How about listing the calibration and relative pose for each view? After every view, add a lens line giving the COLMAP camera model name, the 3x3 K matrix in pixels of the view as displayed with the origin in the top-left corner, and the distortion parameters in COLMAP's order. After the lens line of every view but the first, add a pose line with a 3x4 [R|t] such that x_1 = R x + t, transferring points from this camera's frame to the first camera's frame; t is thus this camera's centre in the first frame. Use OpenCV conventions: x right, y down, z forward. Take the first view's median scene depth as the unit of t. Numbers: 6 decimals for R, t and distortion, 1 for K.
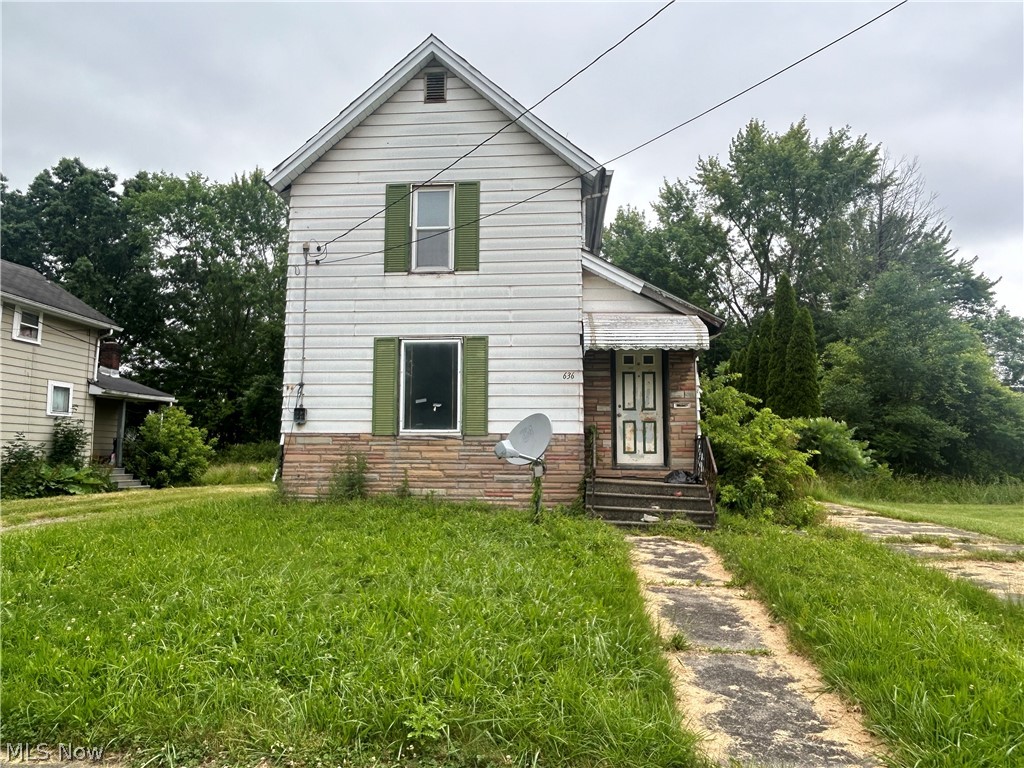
lens RADIAL K [[706.3, 0, 502.7], [0, 706.3, 383.9], [0, 0, 1]] dist [0.004076, -0.011499]
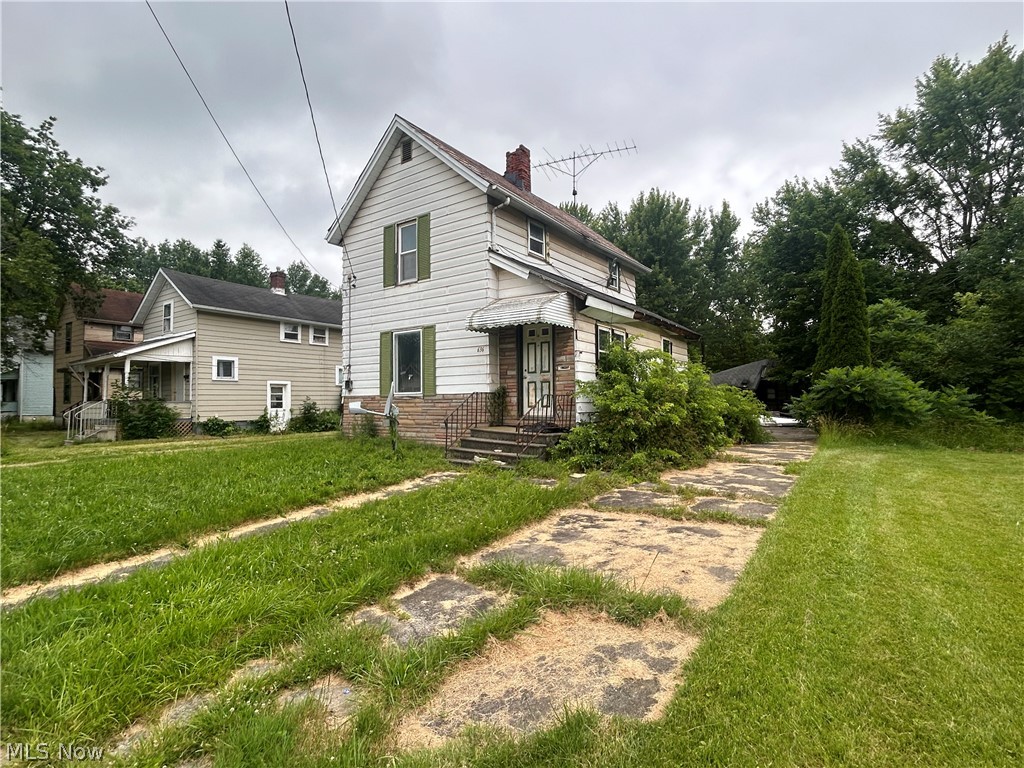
lens RADIAL K [[512.7, 0, 516.9], [0, 512.7, 385.6], [0, 0, 1]] dist [-0.003255, 0.002586]
pose [[0.865384, -0.029450, -0.500243, 0.617101], [0.065174, 0.996407, 0.054087, 0.008027], [0.496853, -0.079409, 0.864194, 0.191360]]
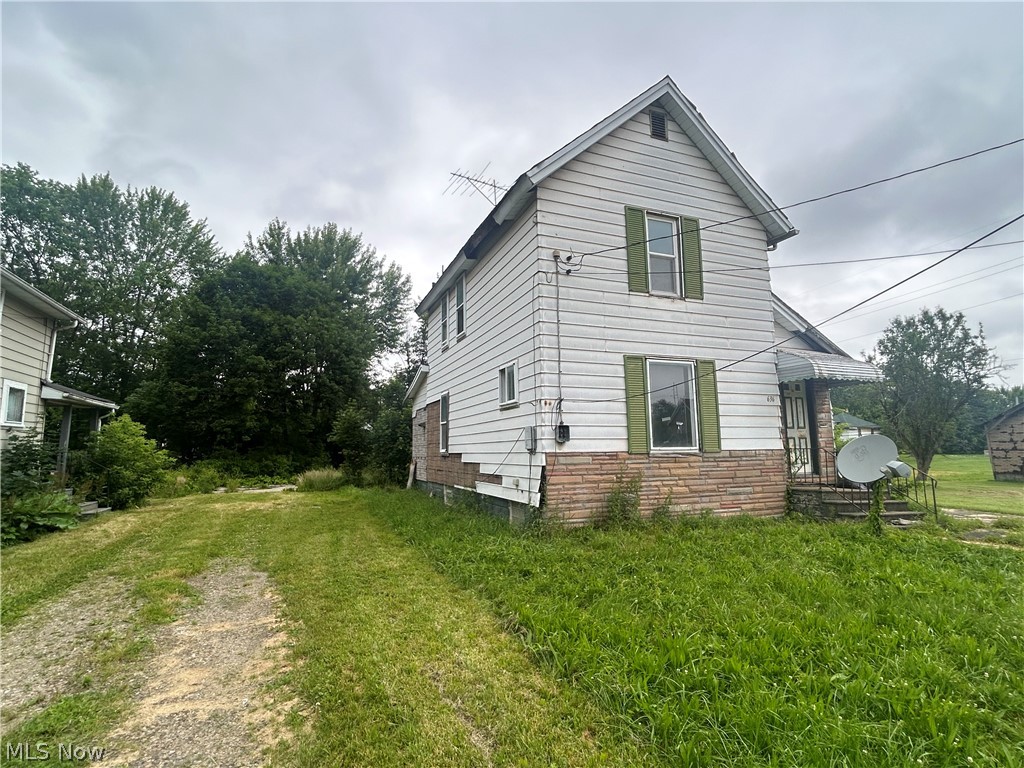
lens RADIAL K [[512.7, 0, 508.8], [0, 512.7, 382.7], [0, 0, 1]] dist [-0.003255, 0.002586]
pose [[0.894679, 0.042226, 0.444709, -0.650117], [-0.028868, 0.998907, -0.036771, 0.005101], [-0.445775, 0.020060, 0.894920, 0.428414]]
